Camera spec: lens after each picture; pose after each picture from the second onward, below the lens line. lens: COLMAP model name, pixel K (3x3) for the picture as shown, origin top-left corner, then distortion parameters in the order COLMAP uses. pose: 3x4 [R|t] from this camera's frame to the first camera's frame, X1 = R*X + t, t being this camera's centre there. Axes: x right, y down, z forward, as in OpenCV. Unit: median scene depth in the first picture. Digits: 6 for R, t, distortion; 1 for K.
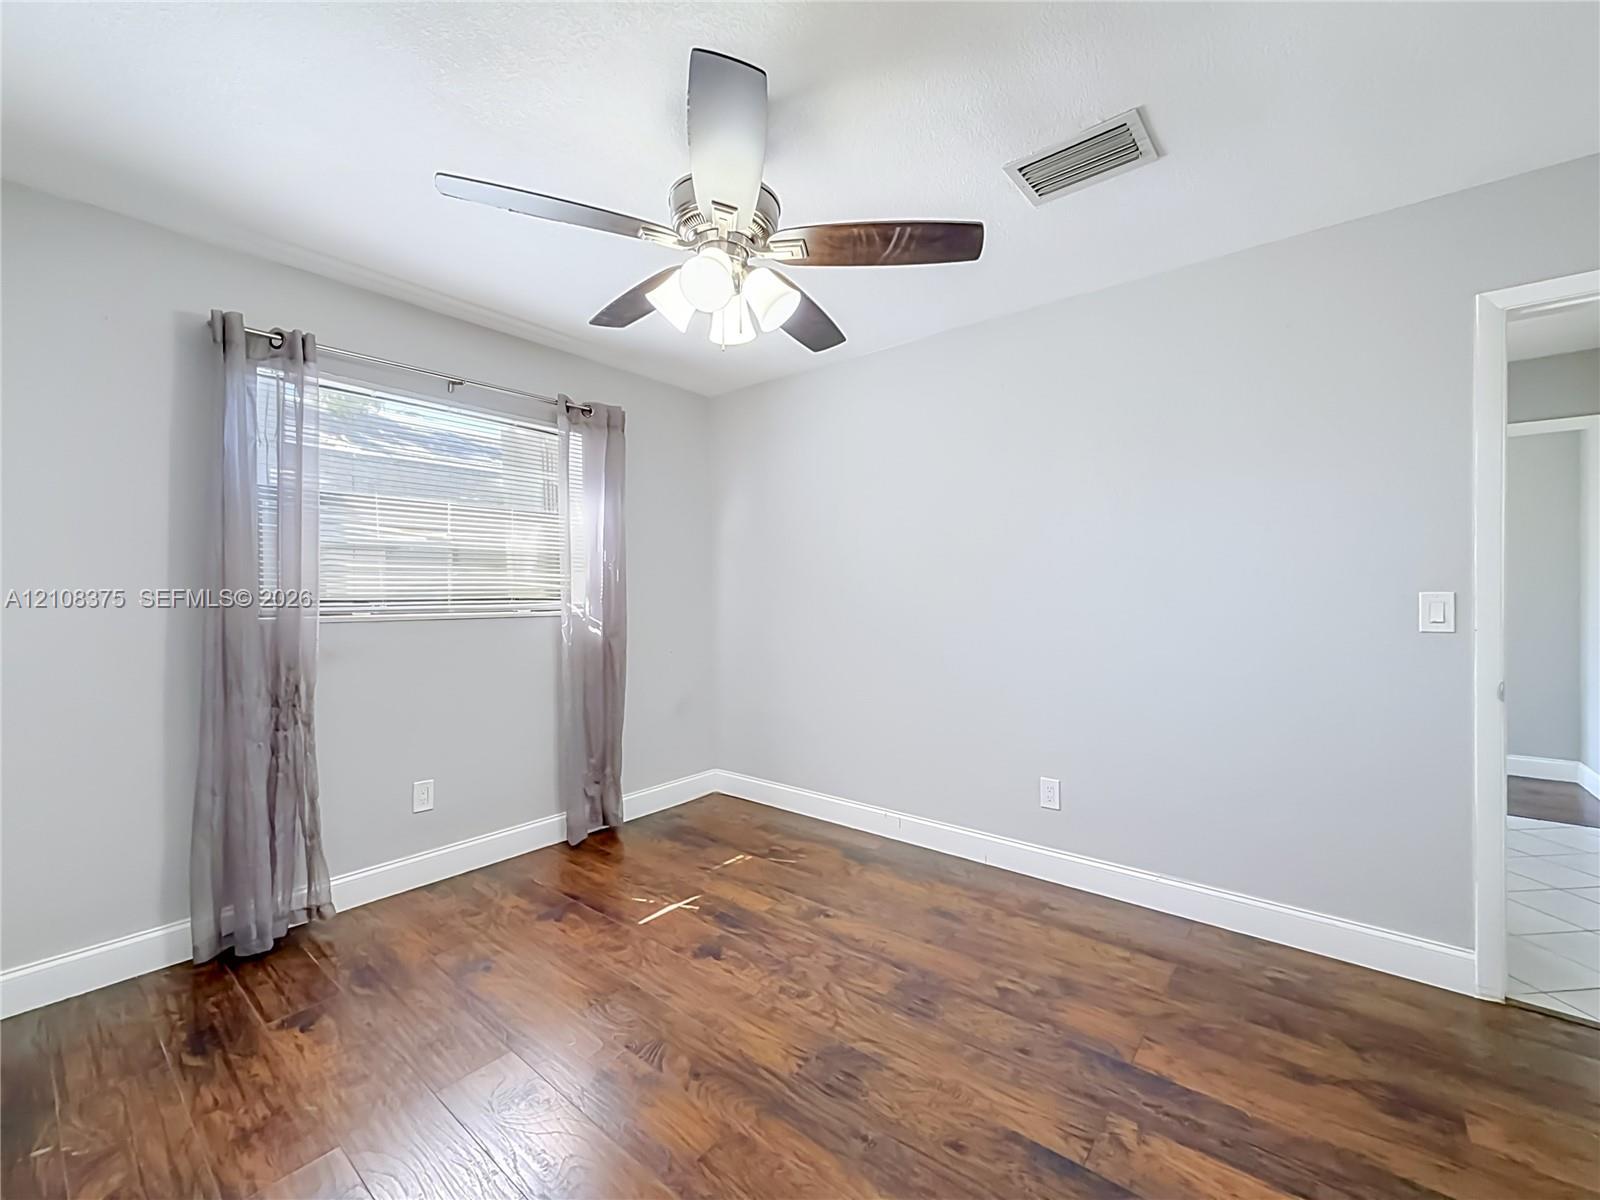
lens RADIAL K [[656.3, 0, 806.4], [0, 656.3, 597.2], [0, 0, 1]] dist [-0.000088, 0.000030]
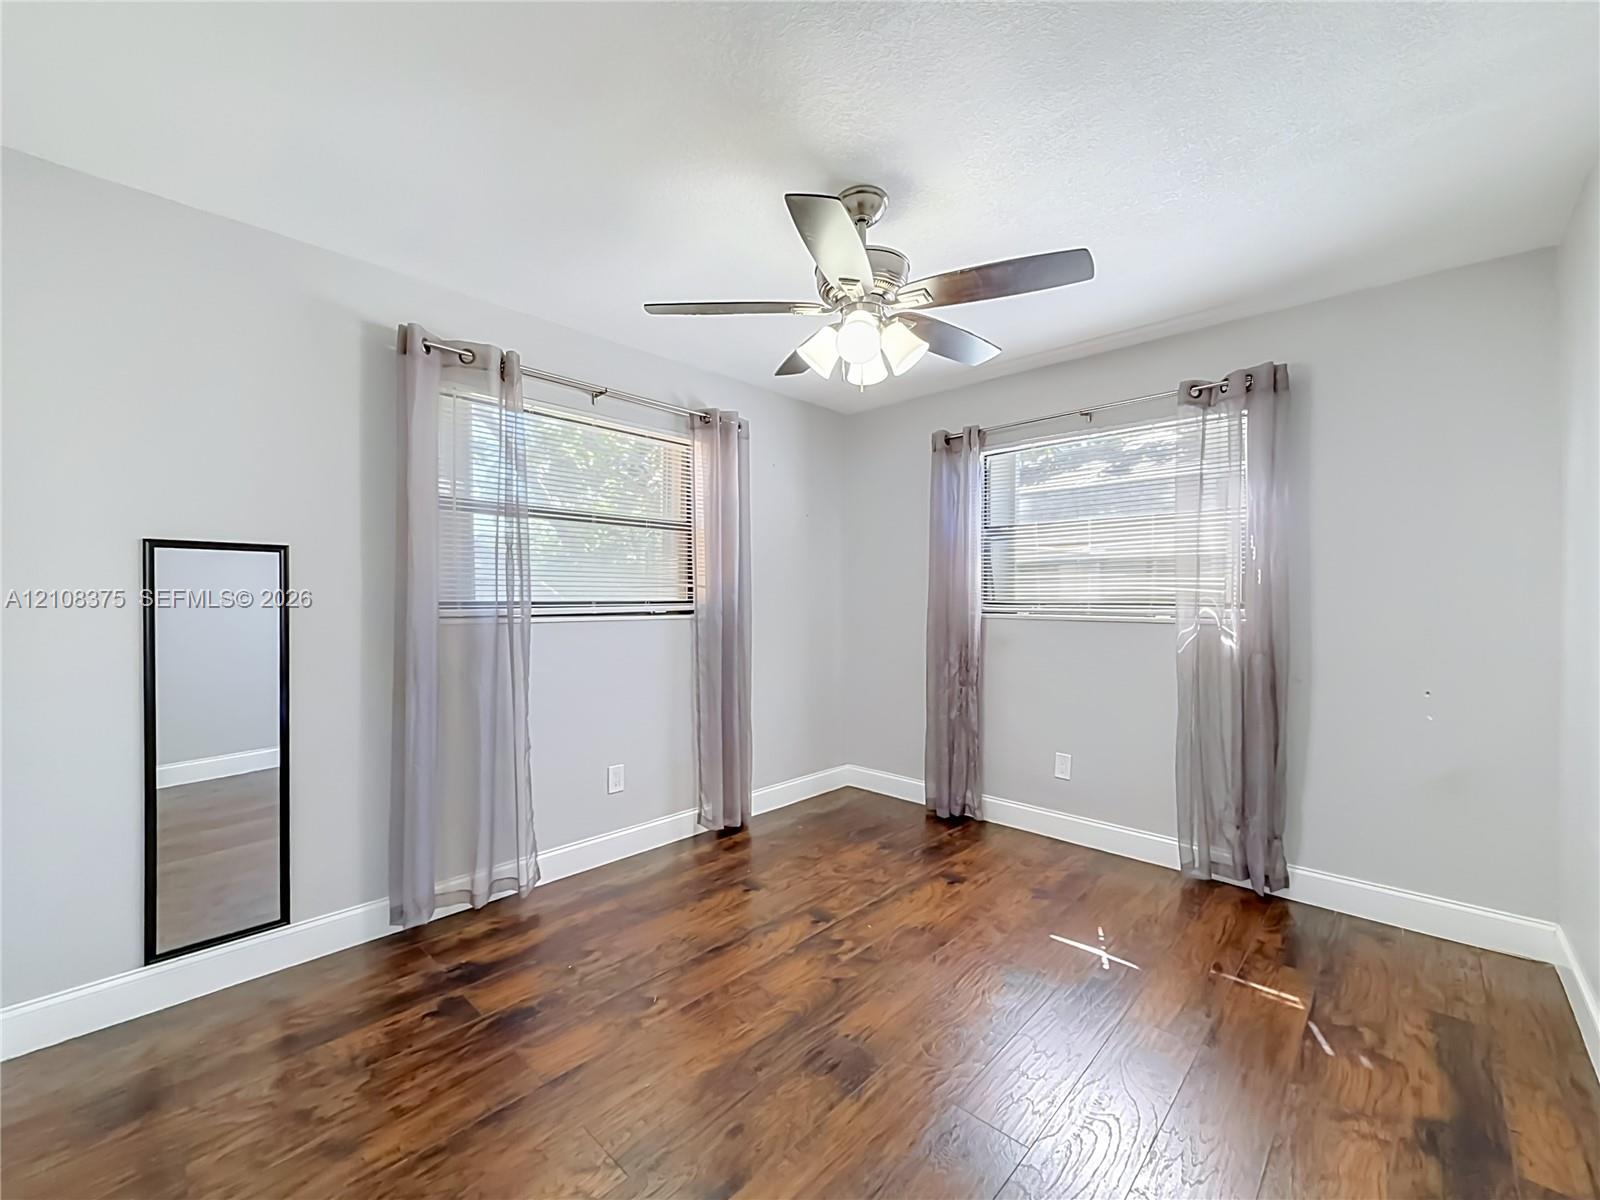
lens RADIAL K [[656.3, 0, 805.5], [0, 656.3, 596.1], [0, 0, 1]] dist [-0.000088, 0.000030]
pose [[-0.068940, -0.003069, -0.997616, 0.679062], [-0.008569, 0.999960, -0.002484, -0.002742], [0.997584, 0.008377, -0.068963, 0.634479]]
